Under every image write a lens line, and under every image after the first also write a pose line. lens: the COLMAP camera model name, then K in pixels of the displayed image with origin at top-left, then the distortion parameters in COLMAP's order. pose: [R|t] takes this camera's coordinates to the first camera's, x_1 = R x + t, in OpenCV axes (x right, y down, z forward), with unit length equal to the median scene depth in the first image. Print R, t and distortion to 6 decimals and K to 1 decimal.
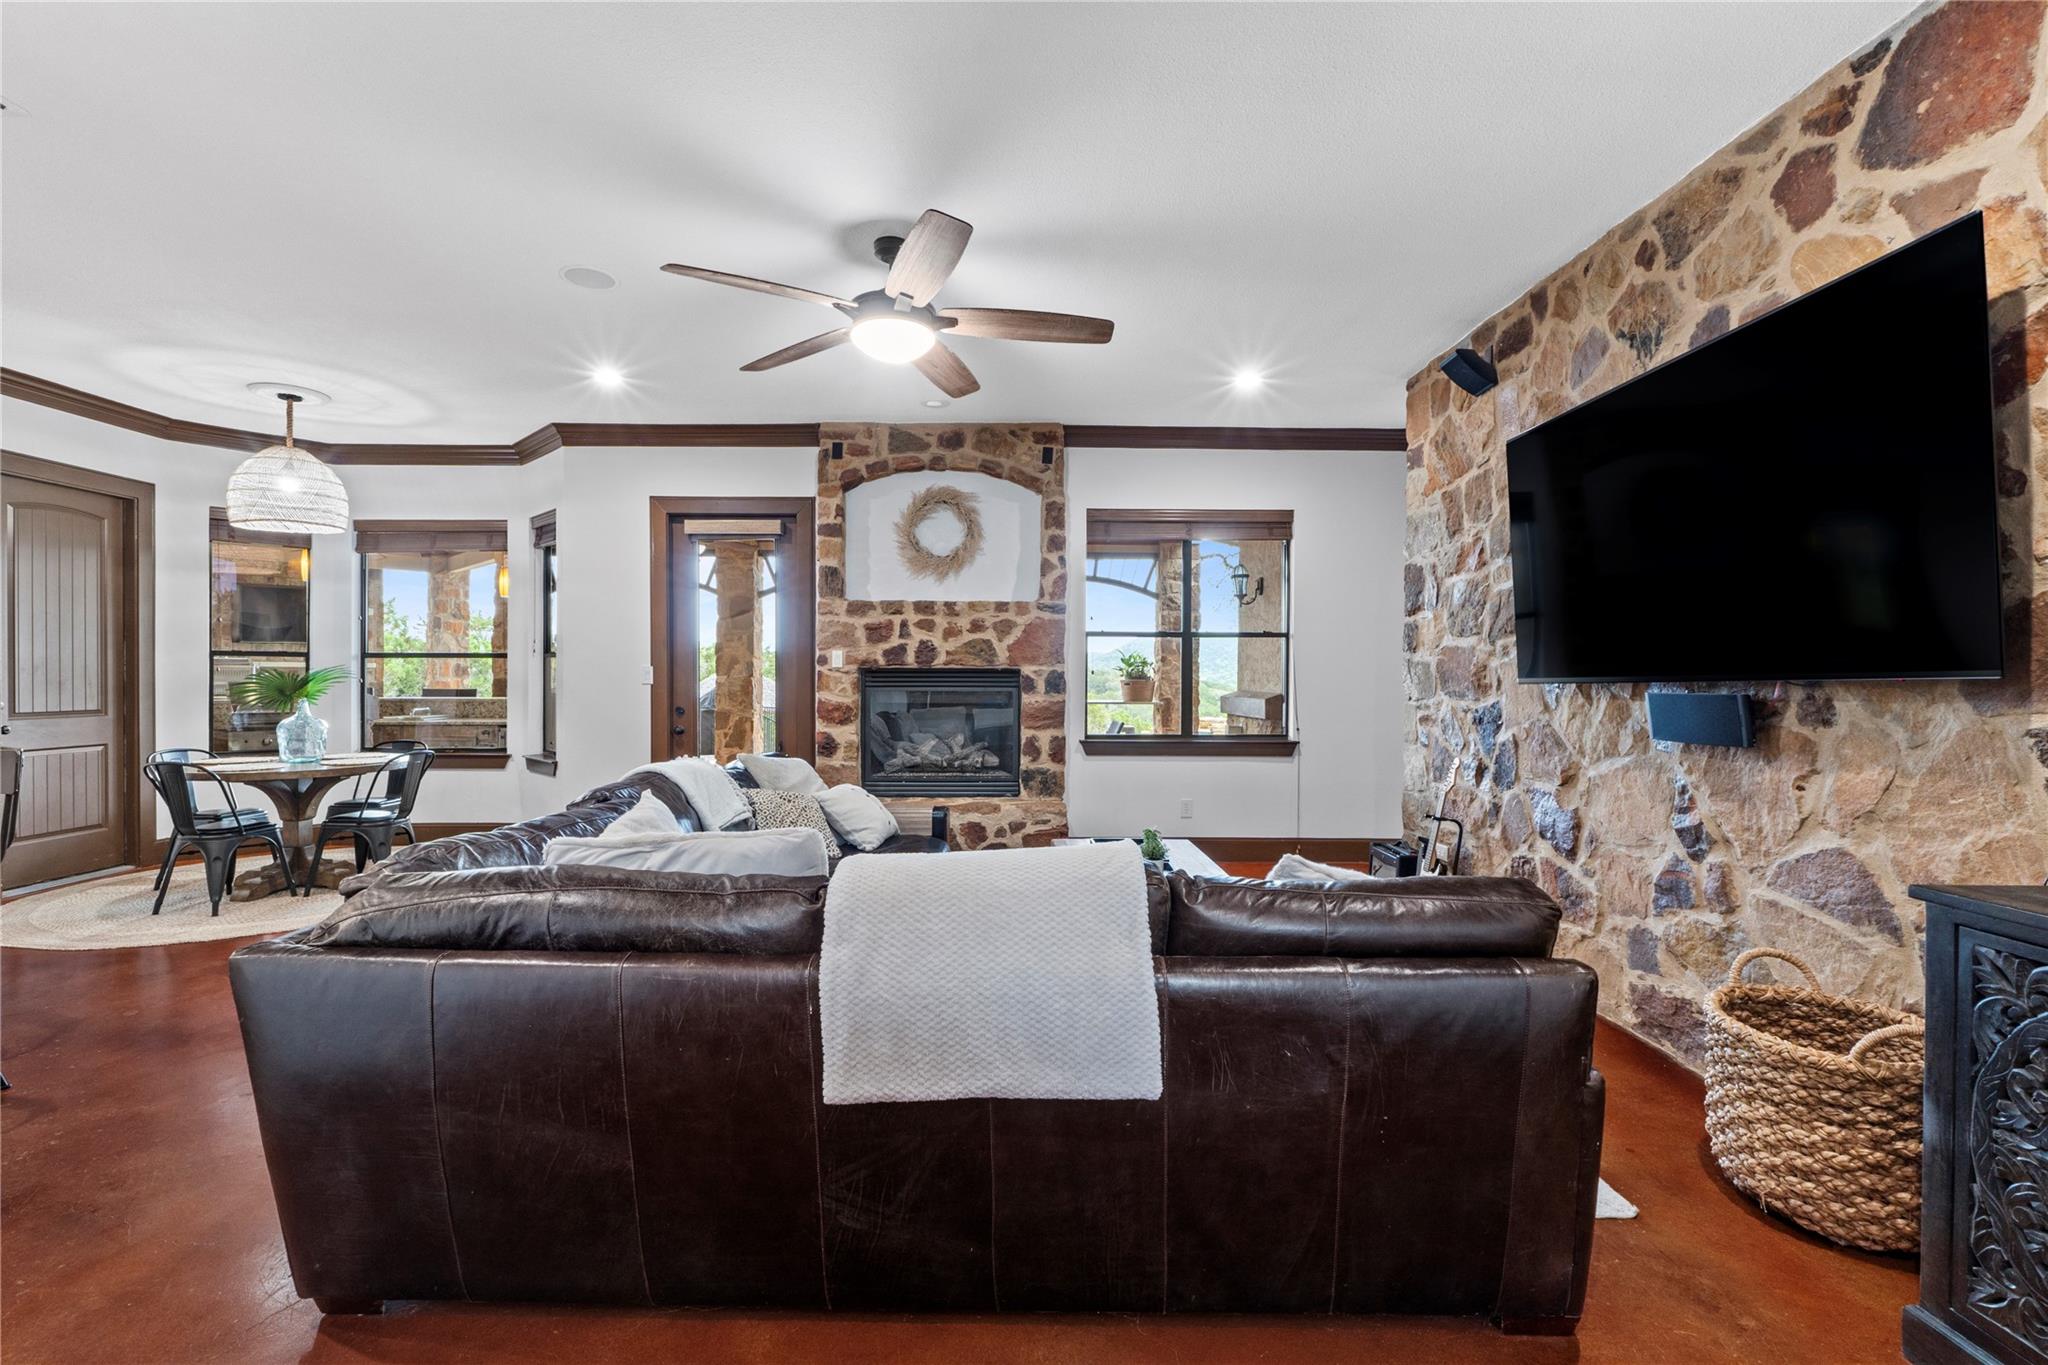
lens RADIAL K [[869.7, 0, 1025.3], [0, 869.7, 678.0], [0, 0, 1]] dist [-0.002089, -0.000390]
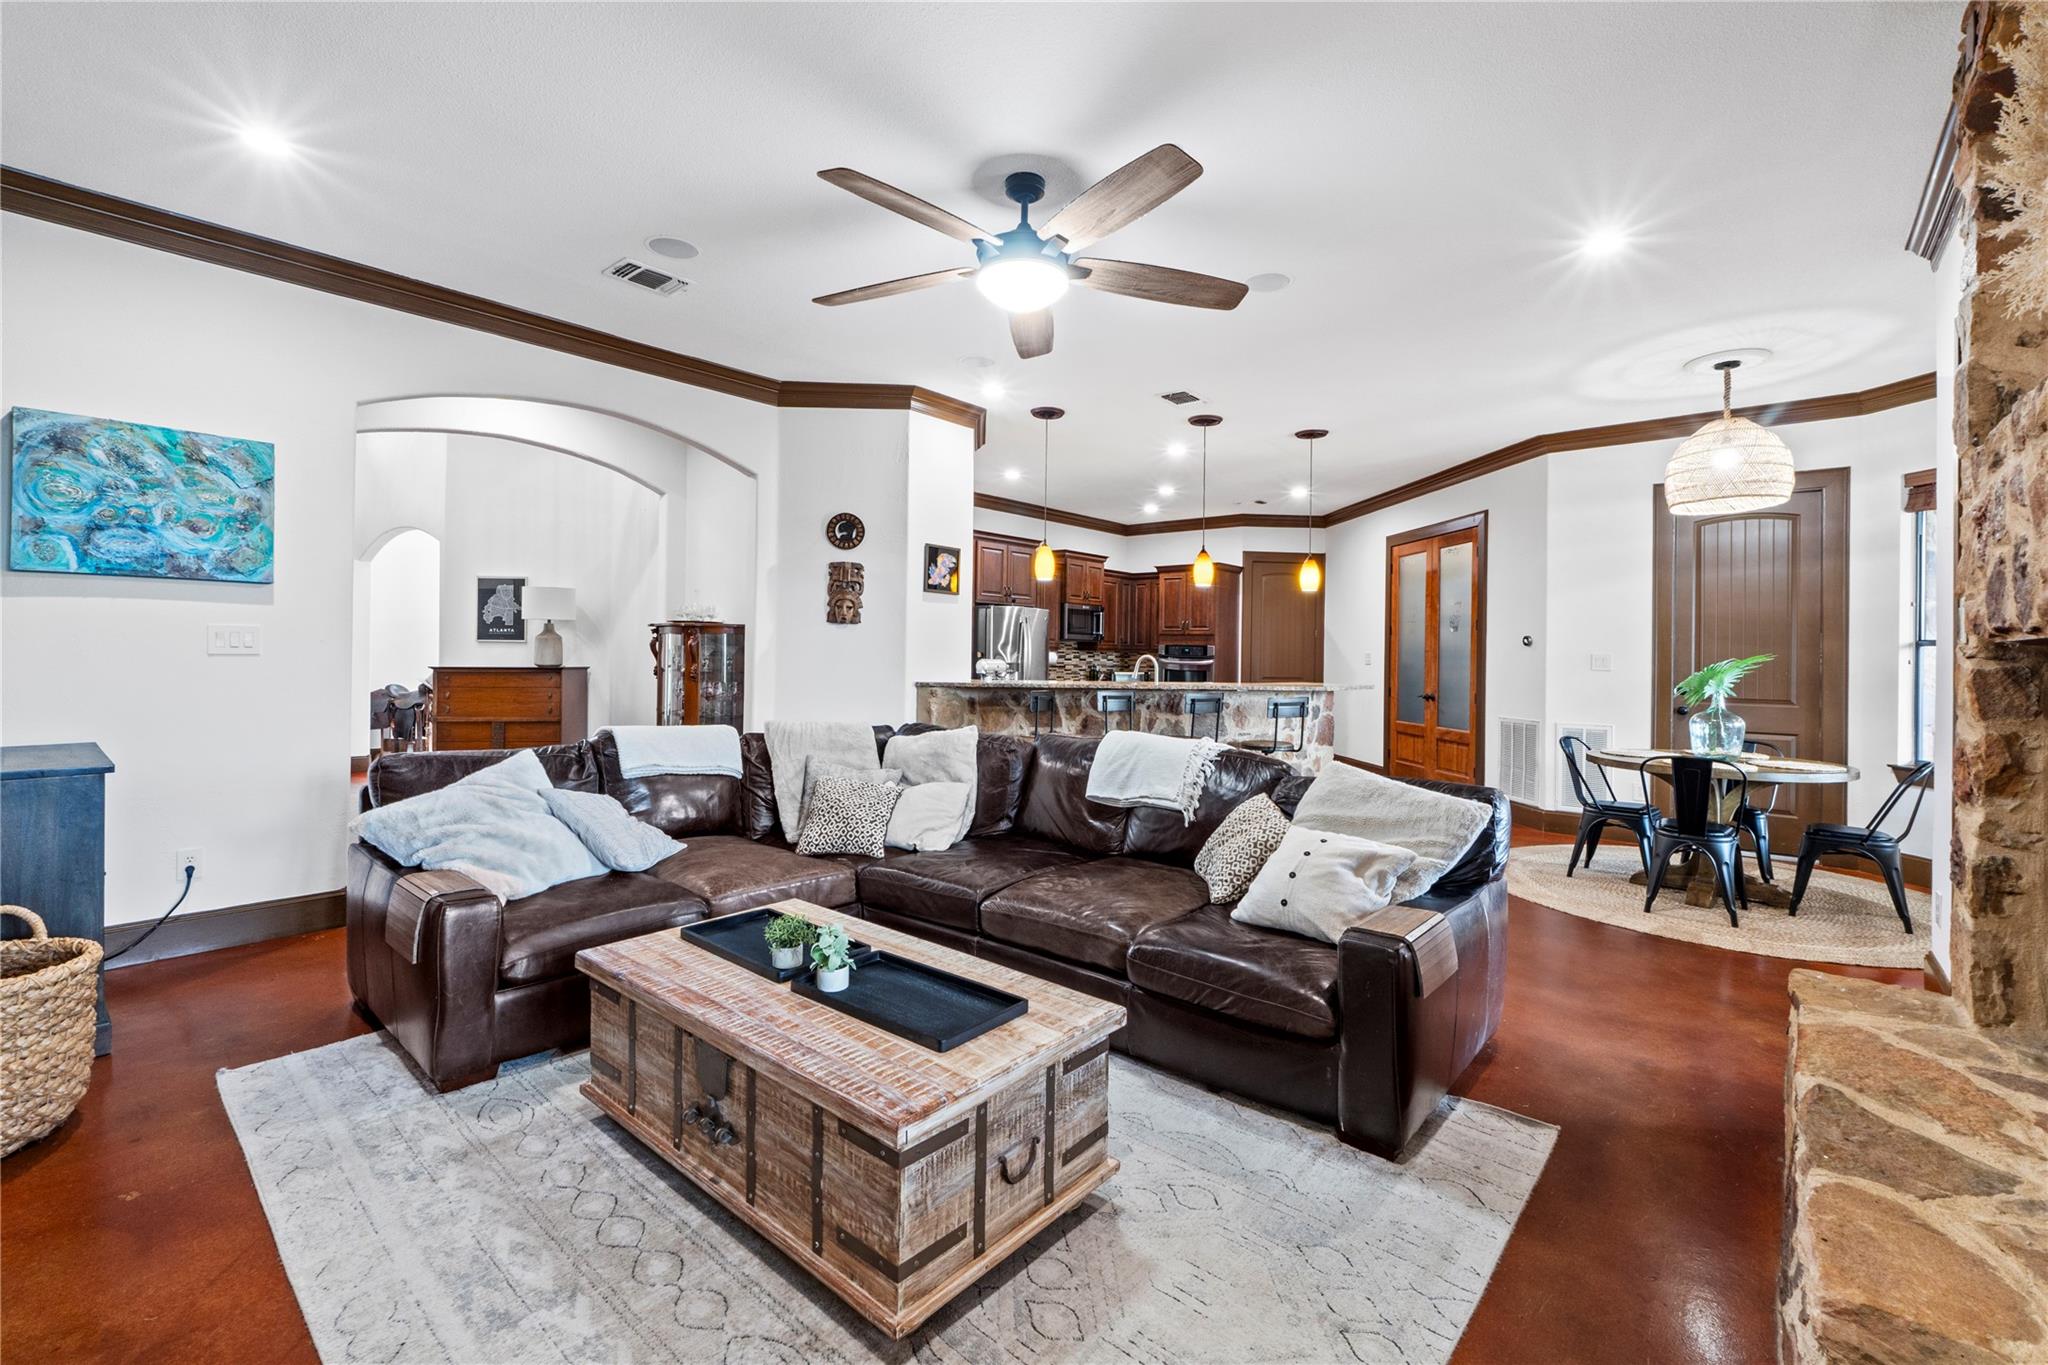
lens RADIAL K [[885.3, 0, 1026.6], [0, 885.3, 654.3], [0, 0, 1]] dist [-0.003599, -0.000790]
pose [[-0.656905, -0.013051, -0.753860, 0.312955], [-0.018562, 0.999827, -0.001134, -0.000450], [0.753745, 0.013248, -0.657034, 0.942669]]
